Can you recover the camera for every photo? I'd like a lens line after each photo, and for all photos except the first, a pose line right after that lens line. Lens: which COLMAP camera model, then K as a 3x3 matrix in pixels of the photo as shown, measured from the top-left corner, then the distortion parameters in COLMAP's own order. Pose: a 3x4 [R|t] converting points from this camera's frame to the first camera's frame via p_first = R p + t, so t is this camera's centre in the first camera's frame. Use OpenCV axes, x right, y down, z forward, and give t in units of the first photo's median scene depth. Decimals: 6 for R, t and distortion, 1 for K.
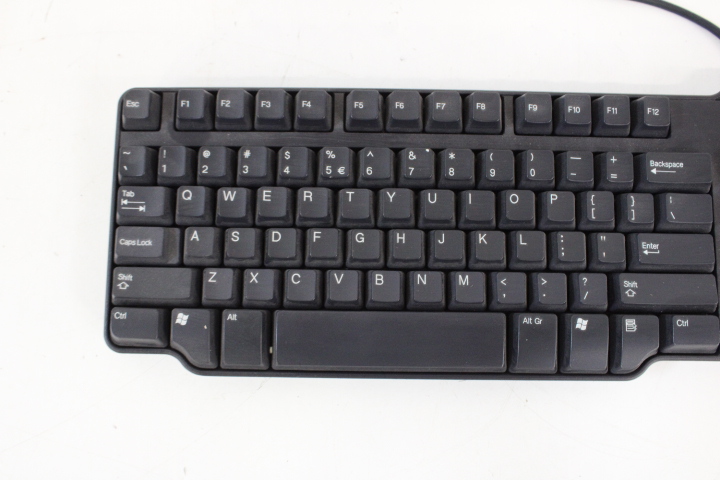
lens RADIAL K [[569.9, 0, 358.7], [0, 569.9, 213.2], [0, 0, 1]] dist [-0.134834, 0.118031]
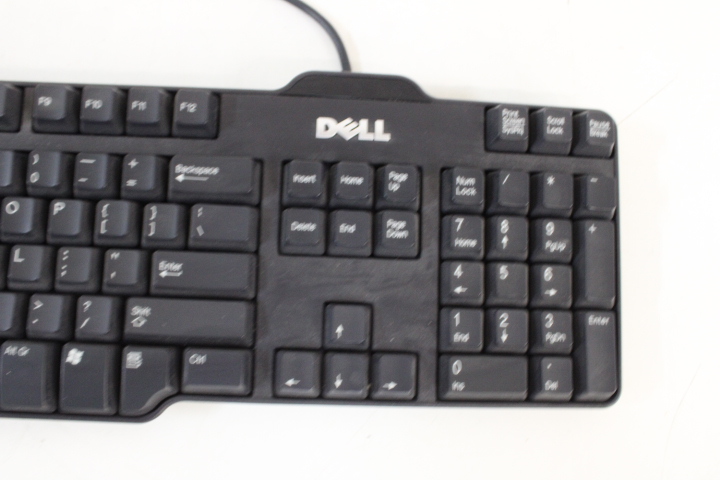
lens RADIAL K [[660.3, 0, 360.0], [0, 660.3, 240.0], [0, 0, 1]] dist [-0.180468, 0.209120]
pose [[0.996282, 0.022156, 0.083259, 0.707399], [-0.022452, 0.999744, 0.002630, 0.009737], [-0.083179, -0.004490, 0.996524, -0.007938]]
